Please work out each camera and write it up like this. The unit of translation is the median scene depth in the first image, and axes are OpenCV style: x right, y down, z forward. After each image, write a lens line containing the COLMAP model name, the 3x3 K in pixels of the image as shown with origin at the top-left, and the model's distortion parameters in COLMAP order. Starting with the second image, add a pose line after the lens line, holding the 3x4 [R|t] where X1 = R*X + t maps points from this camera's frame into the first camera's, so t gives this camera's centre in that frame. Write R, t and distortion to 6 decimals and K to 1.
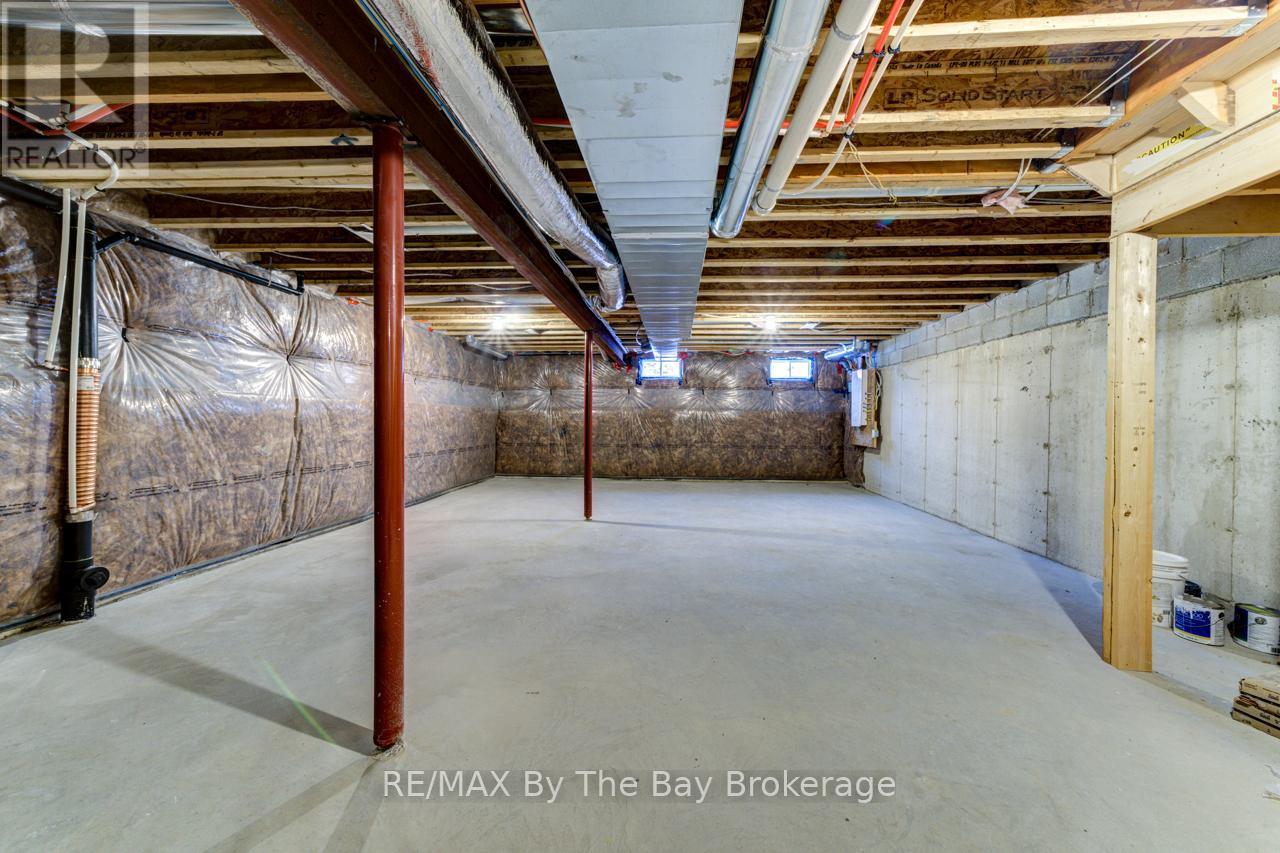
lens RADIAL K [[442.7, 0, 621.0], [0, 442.7, 423.4], [0, 0, 1]] dist [0.002145, 0.000900]
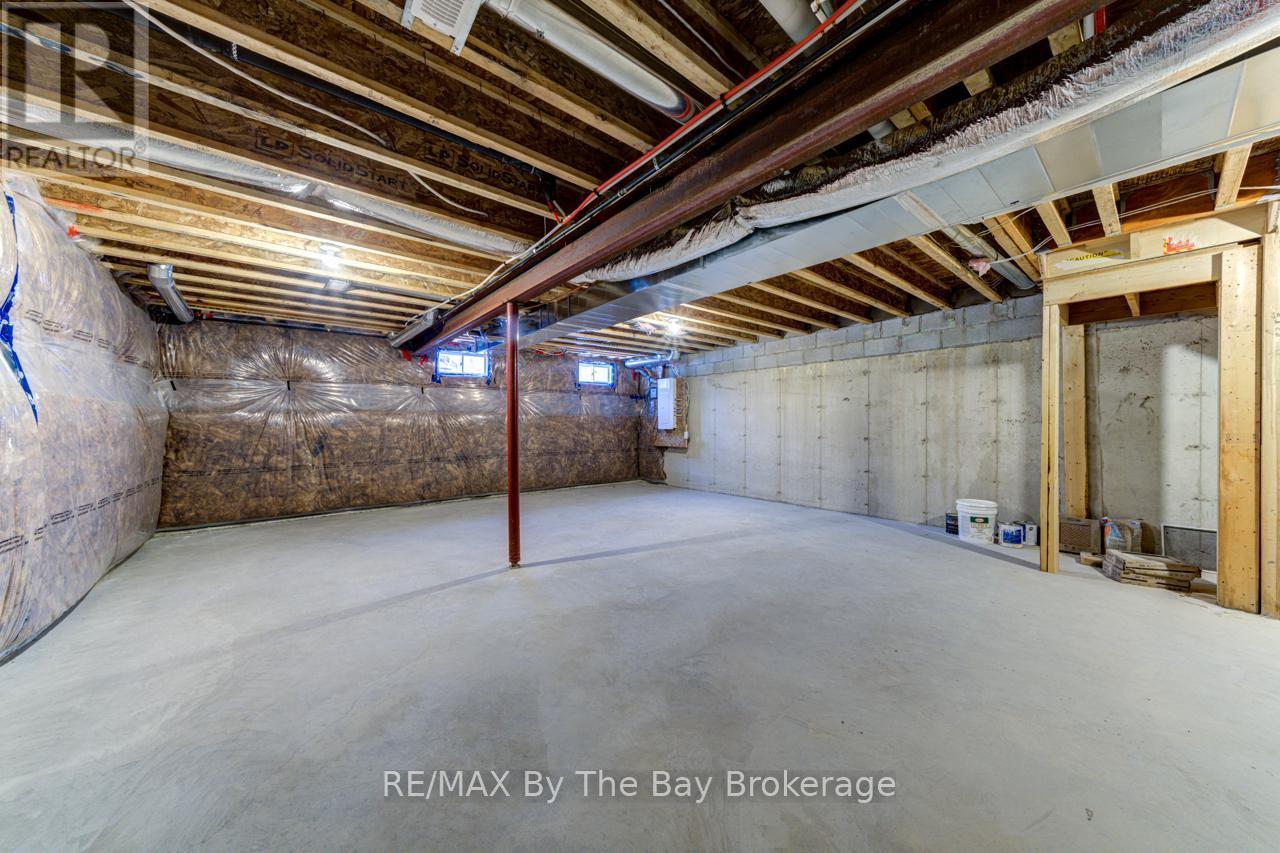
lens RADIAL K [[442.7, 0, 644.8], [0, 442.7, 426.7], [0, 0, 1]] dist [0.002145, 0.000900]
pose [[0.718322, -0.016454, 0.695516, -0.252450], [0.019003, 0.999811, 0.004026, -0.004014], [-0.695451, 0.010325, 0.718500, 0.207293]]
